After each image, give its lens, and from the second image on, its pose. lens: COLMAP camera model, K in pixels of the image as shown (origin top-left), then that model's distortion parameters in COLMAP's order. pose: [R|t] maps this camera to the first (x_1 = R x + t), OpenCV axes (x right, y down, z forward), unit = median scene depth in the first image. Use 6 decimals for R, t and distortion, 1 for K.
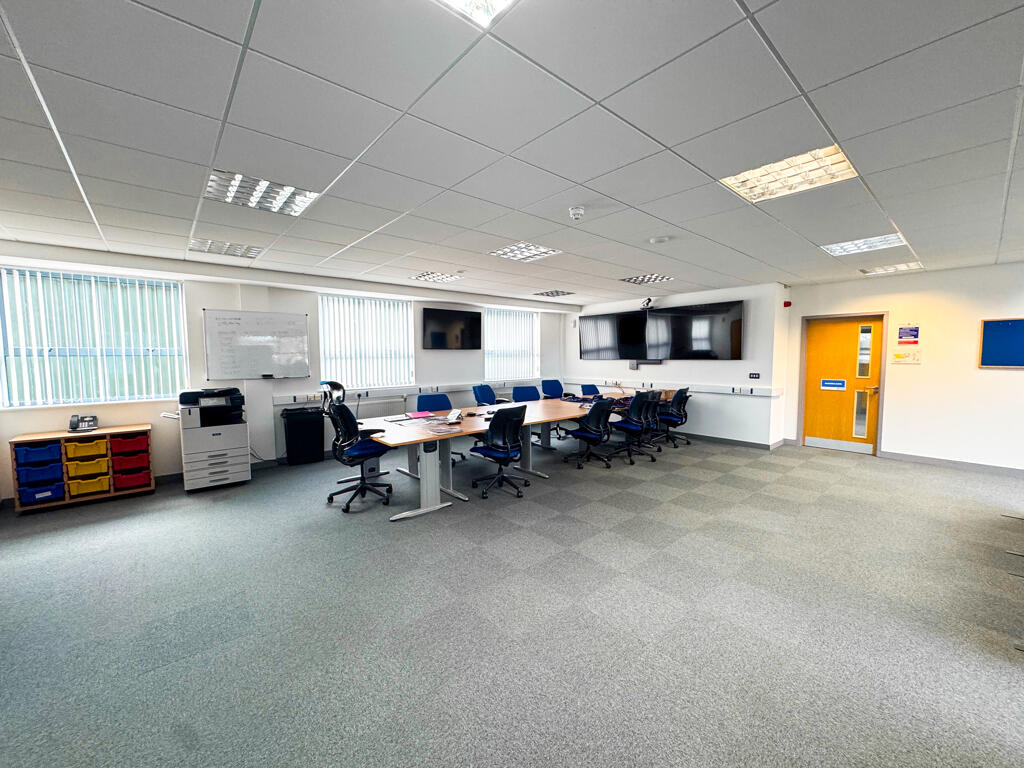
lens RADIAL K [[407.9, 0, 513.6], [0, 407.9, 385.0], [0, 0, 1]] dist [-0.003185, 0.000342]
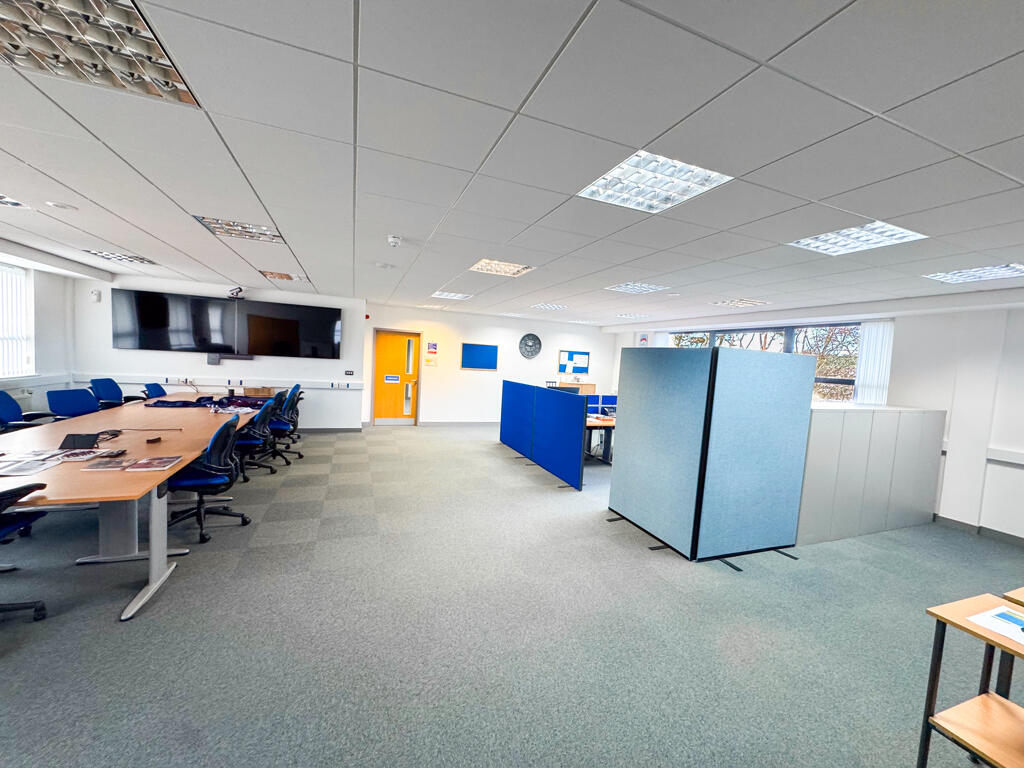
lens RADIAL K [[407.9, 0, 512.5], [0, 407.9, 382.8], [0, 0, 1]] dist [-0.003185, 0.000342]
pose [[0.337482, -0.028853, 0.940890, -0.508447], [0.007945, 0.999582, 0.027803, -0.030225], [-0.941298, -0.001908, 0.337570, 0.178951]]
